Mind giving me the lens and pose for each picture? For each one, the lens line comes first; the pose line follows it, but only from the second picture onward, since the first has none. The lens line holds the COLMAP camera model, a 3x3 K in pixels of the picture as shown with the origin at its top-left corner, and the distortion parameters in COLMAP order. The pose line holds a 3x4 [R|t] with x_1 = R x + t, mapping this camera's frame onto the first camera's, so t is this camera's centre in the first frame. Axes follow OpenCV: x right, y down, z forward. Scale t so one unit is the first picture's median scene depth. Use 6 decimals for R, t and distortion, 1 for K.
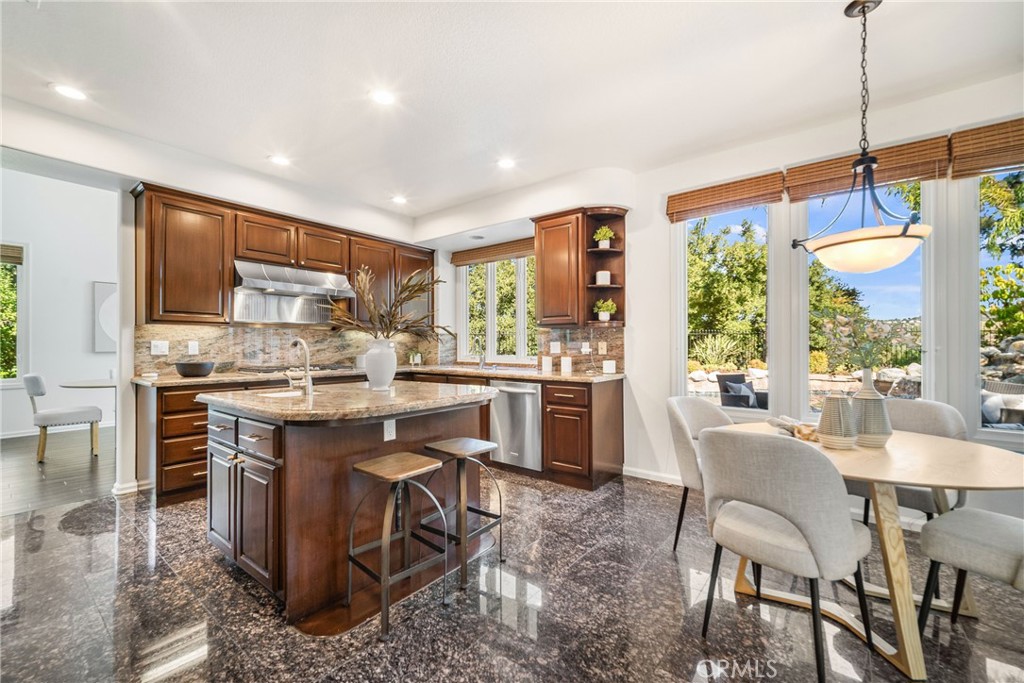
lens RADIAL K [[421.7, 0, 511.3], [0, 421.7, 345.6], [0, 0, 1]] dist [0.000269, 0.000000]
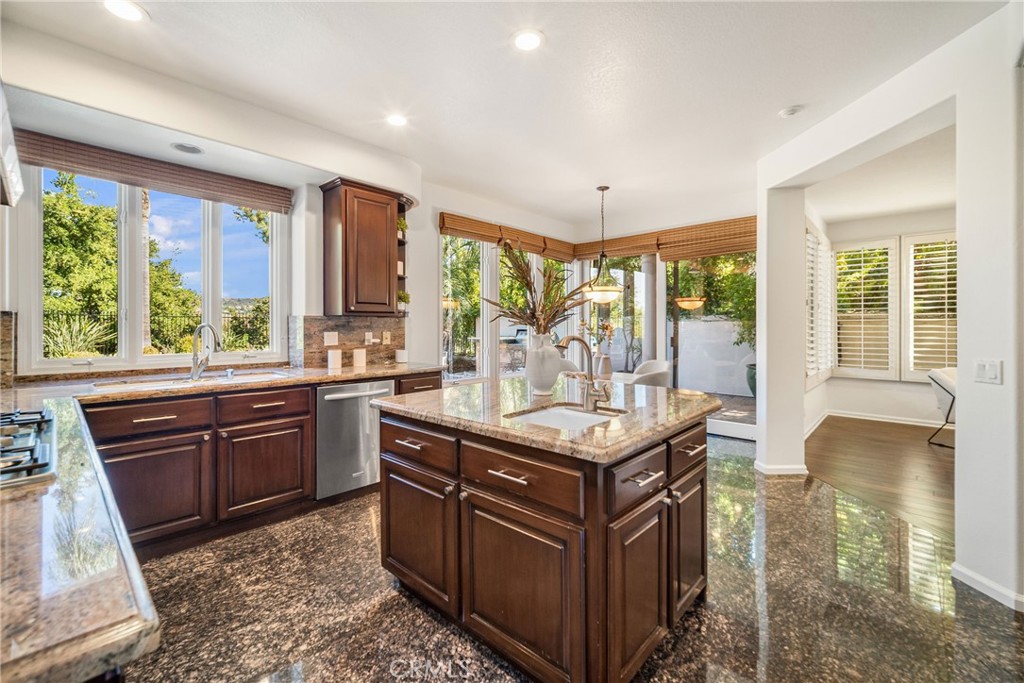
lens RADIAL K [[421.7, 0, 509.2], [0, 421.7, 326.5], [0, 0, 1]] dist [0.000269, 0.000000]
pose [[0.091048, 0.003664, 0.995840, -0.710944], [-0.003448, 0.999988, -0.003364, -0.017595], [-0.995841, -0.003127, 0.091060, 0.601644]]
